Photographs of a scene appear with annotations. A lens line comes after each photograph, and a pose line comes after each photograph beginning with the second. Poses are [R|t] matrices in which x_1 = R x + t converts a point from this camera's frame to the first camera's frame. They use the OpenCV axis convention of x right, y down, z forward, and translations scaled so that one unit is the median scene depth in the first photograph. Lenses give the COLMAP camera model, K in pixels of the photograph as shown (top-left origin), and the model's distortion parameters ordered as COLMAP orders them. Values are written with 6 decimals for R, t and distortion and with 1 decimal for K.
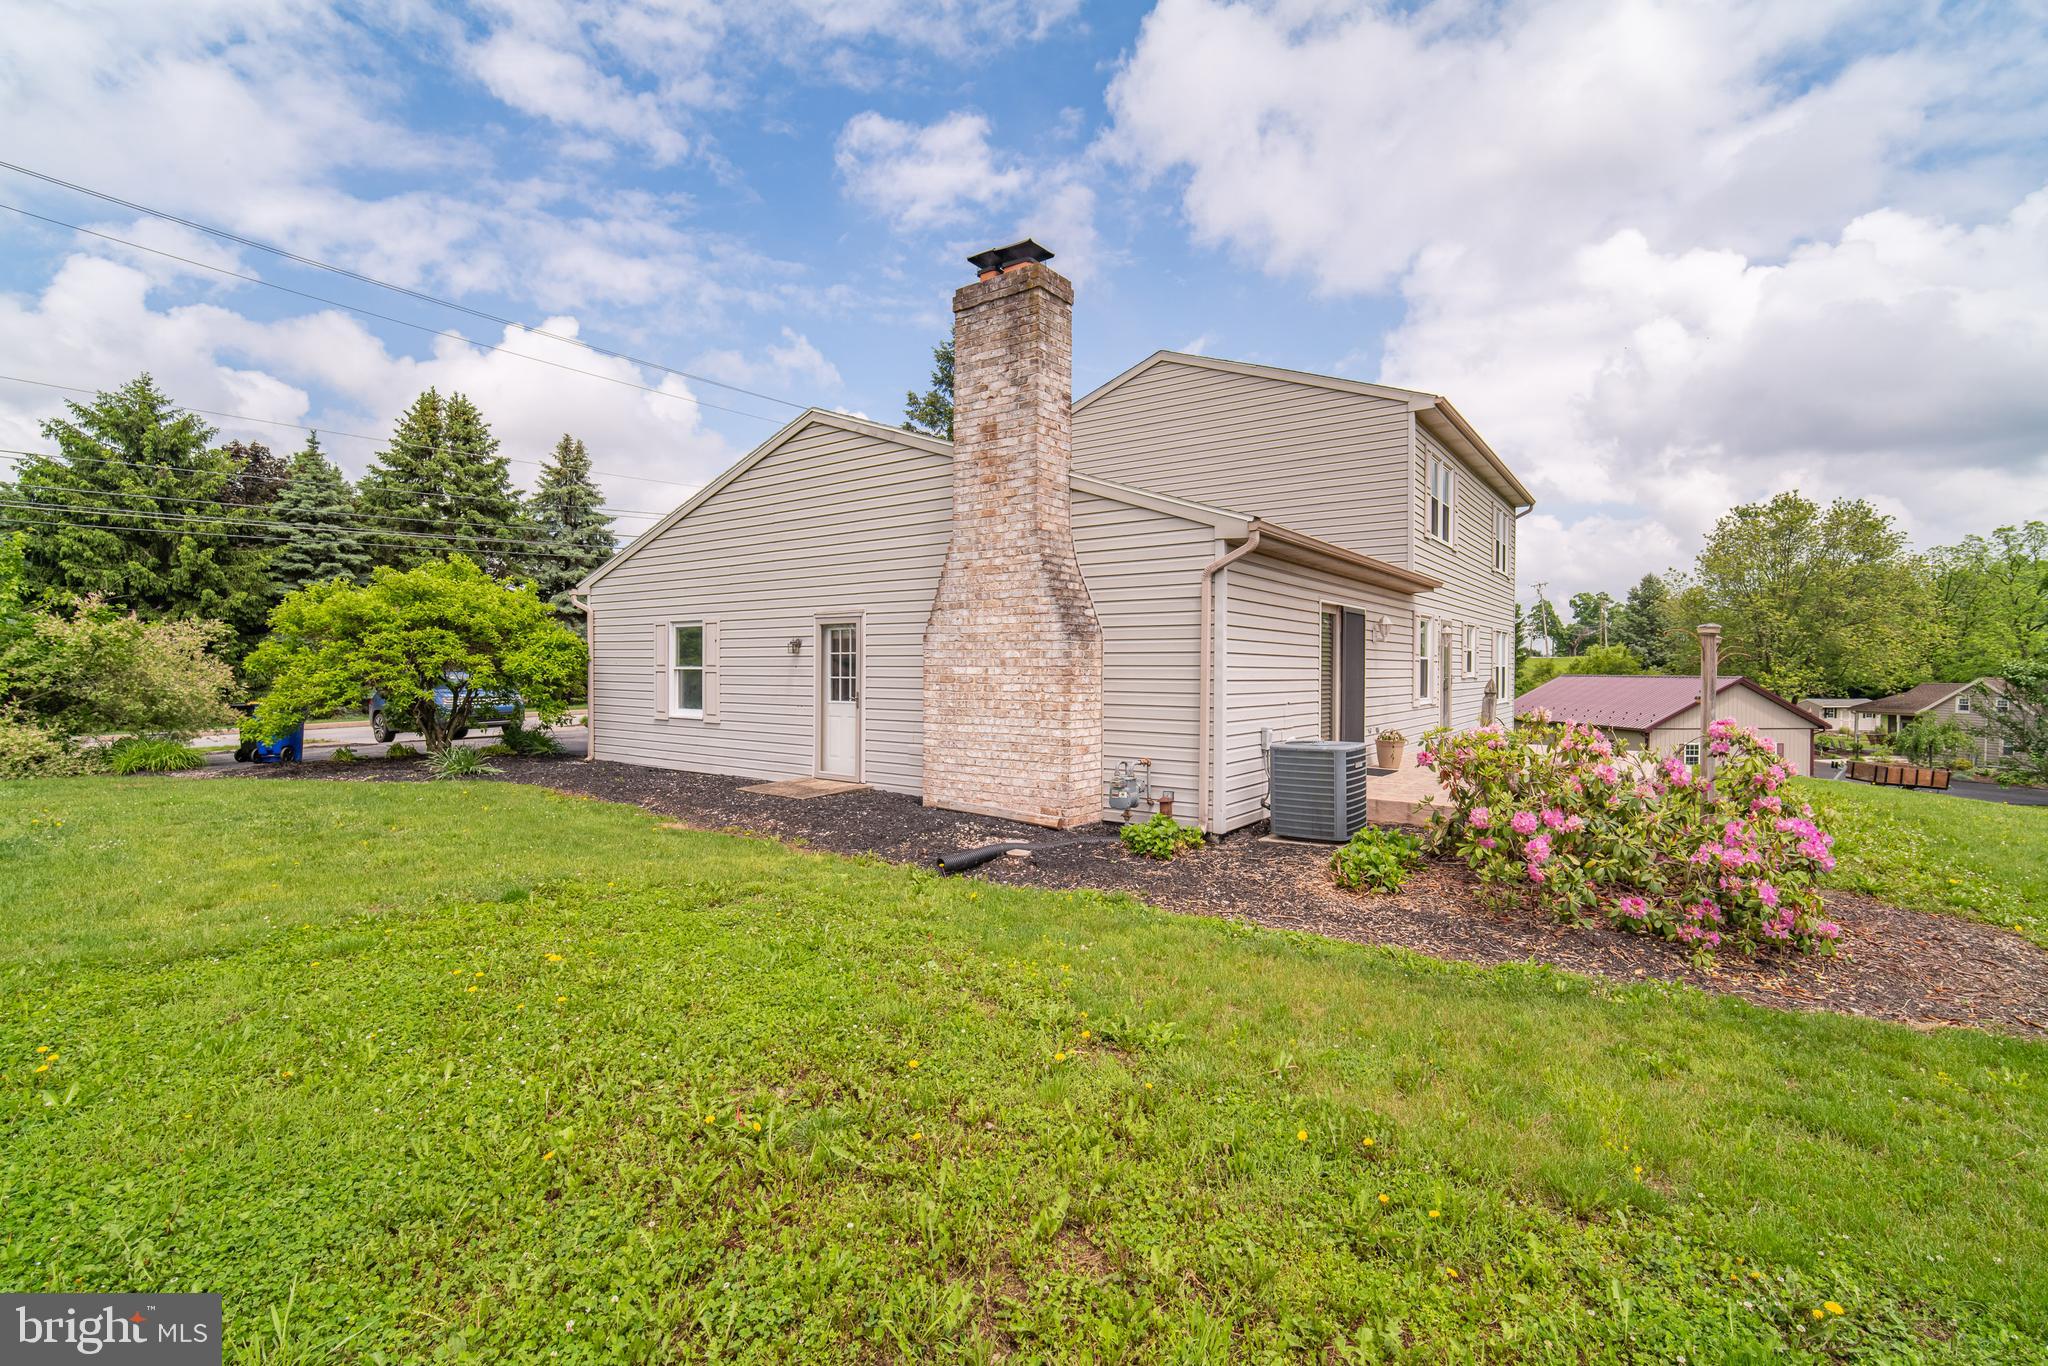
lens RADIAL K [[895.7, 0, 1008.0], [0, 895.7, 644.7], [0, 0, 1]] dist [-0.001978, -0.000395]
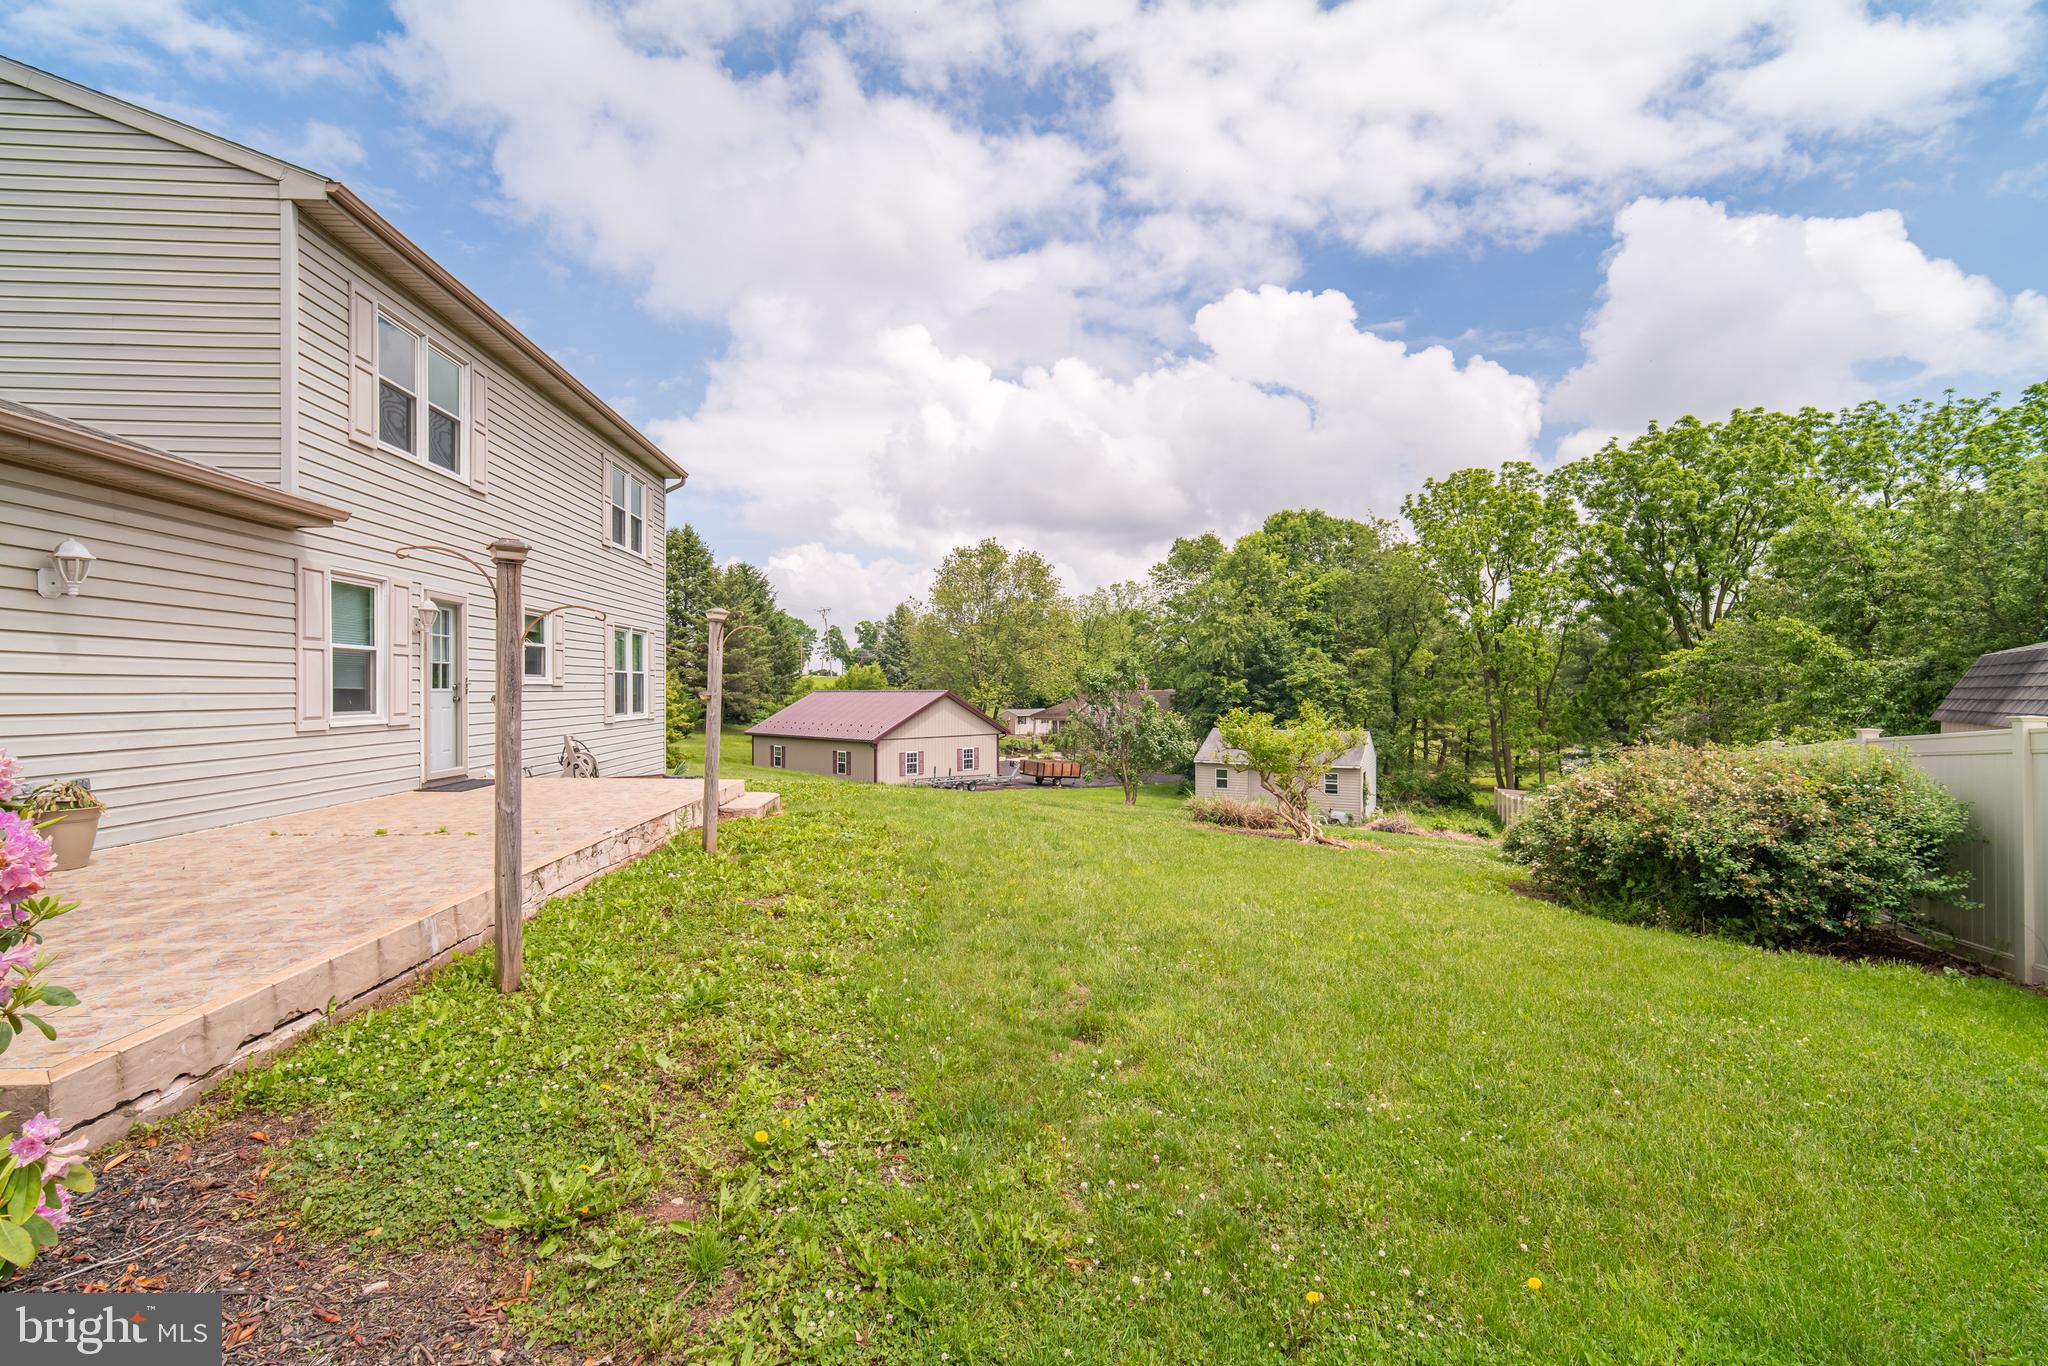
lens RADIAL K [[895.7, 0, 1004.4], [0, 895.7, 686.1], [0, 0, 1]] dist [-0.001978, -0.000395]
pose [[0.760335, -0.006810, 0.649496, 0.098823], [-0.006222, 0.999823, 0.017767, 0.006735], [-0.649502, -0.017550, 0.760158, 0.065198]]
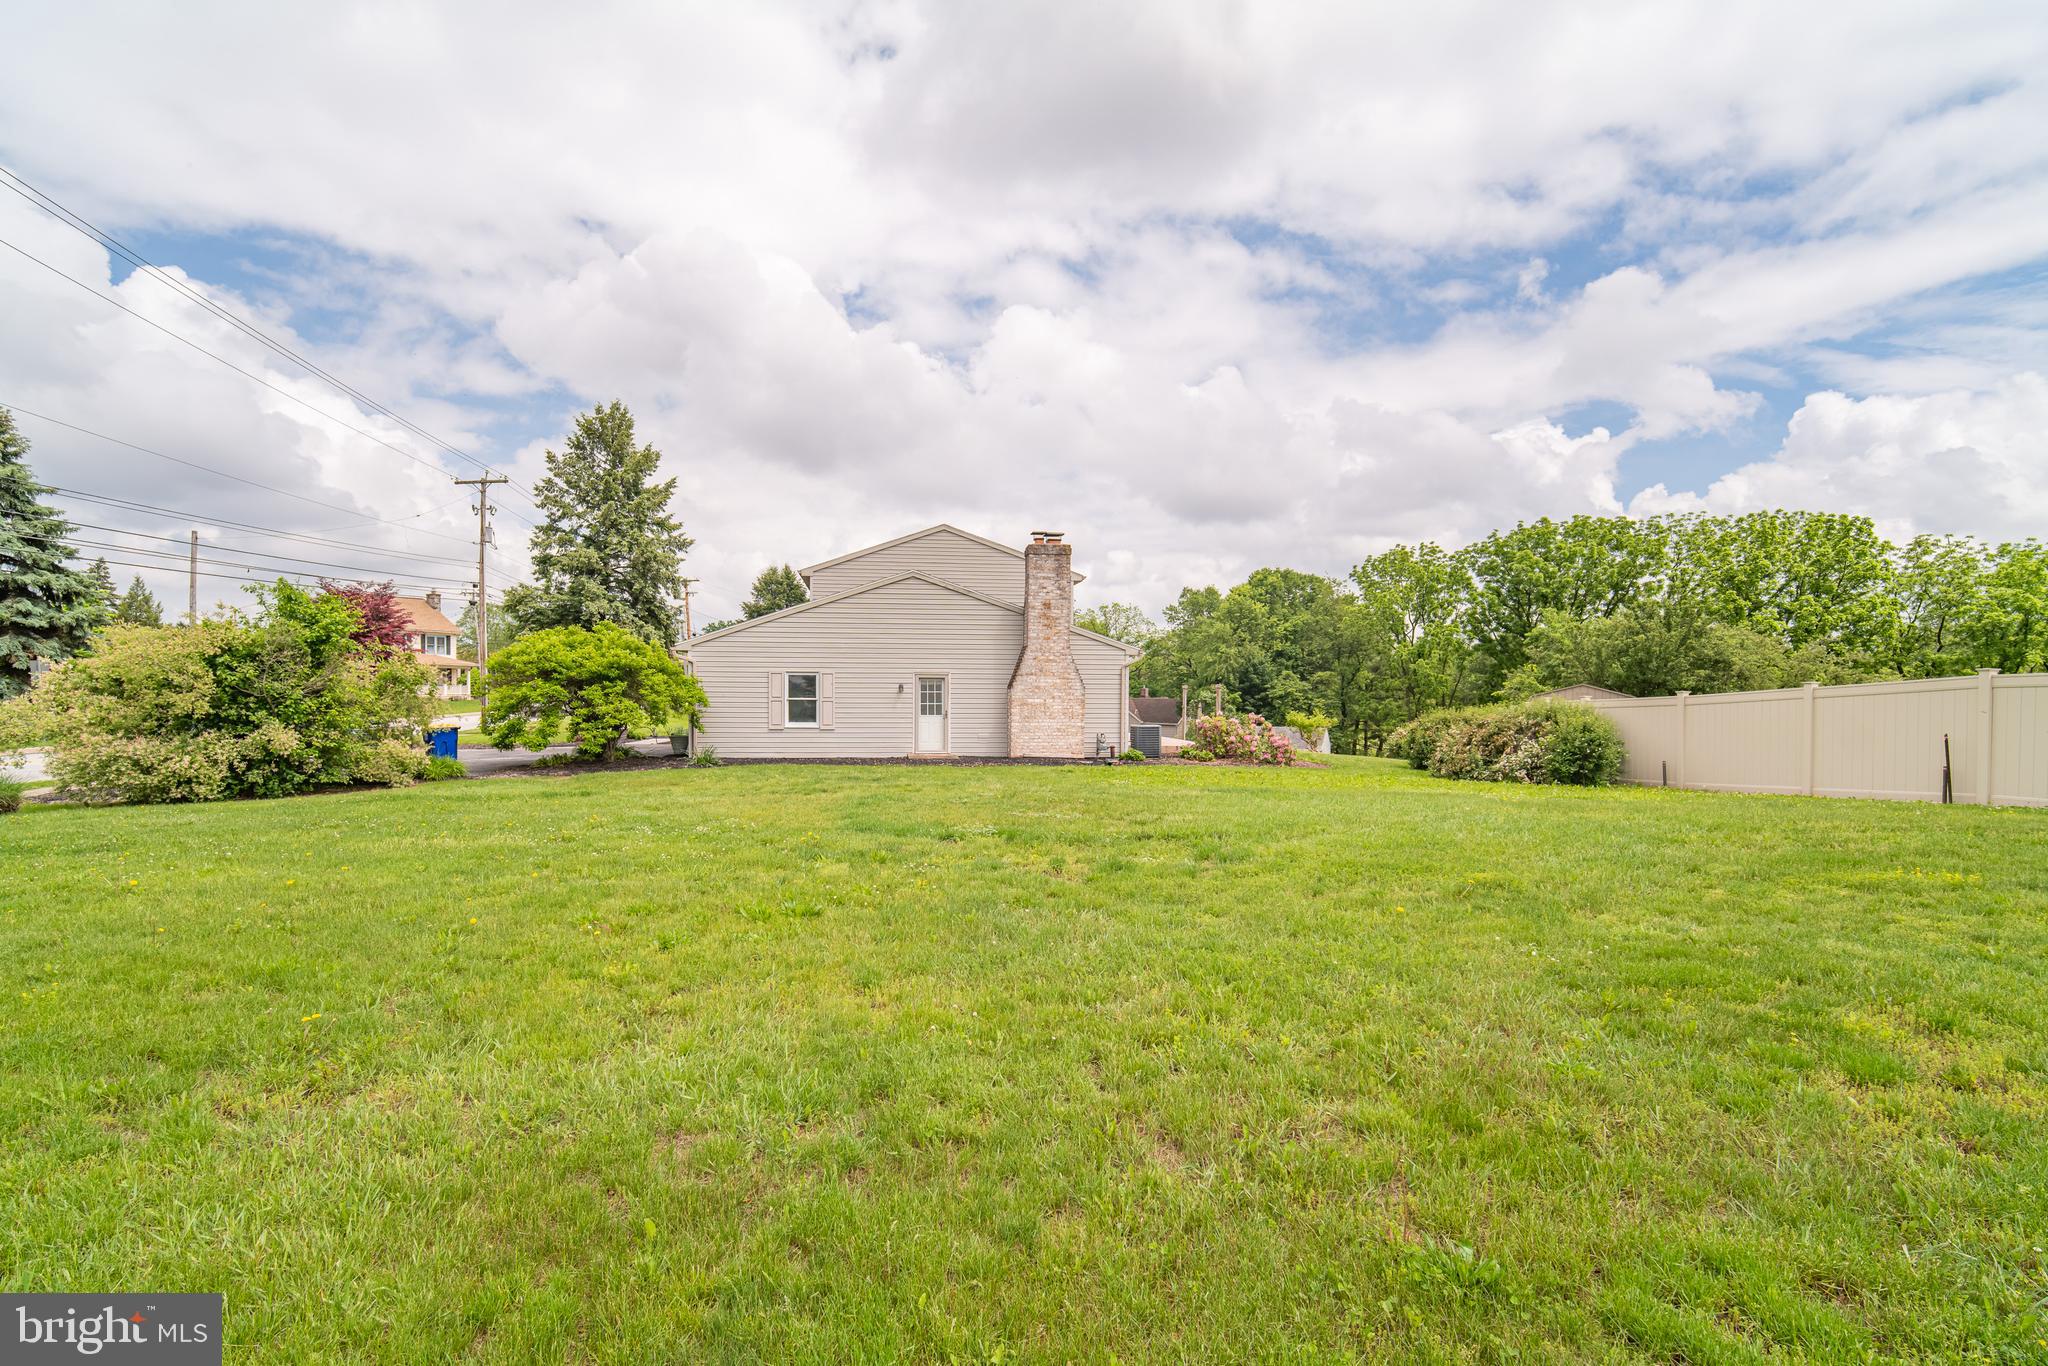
lens RADIAL K [[895.7, 0, 940.3], [0, 895.7, 698.4], [0, 0, 1]] dist [-0.001978, -0.000395]
pose [[0.764285, -0.007150, 0.644839, -0.300236], [-0.014686, 0.999486, 0.028490, -0.006963], [-0.644711, -0.031245, 0.763787, -0.119325]]
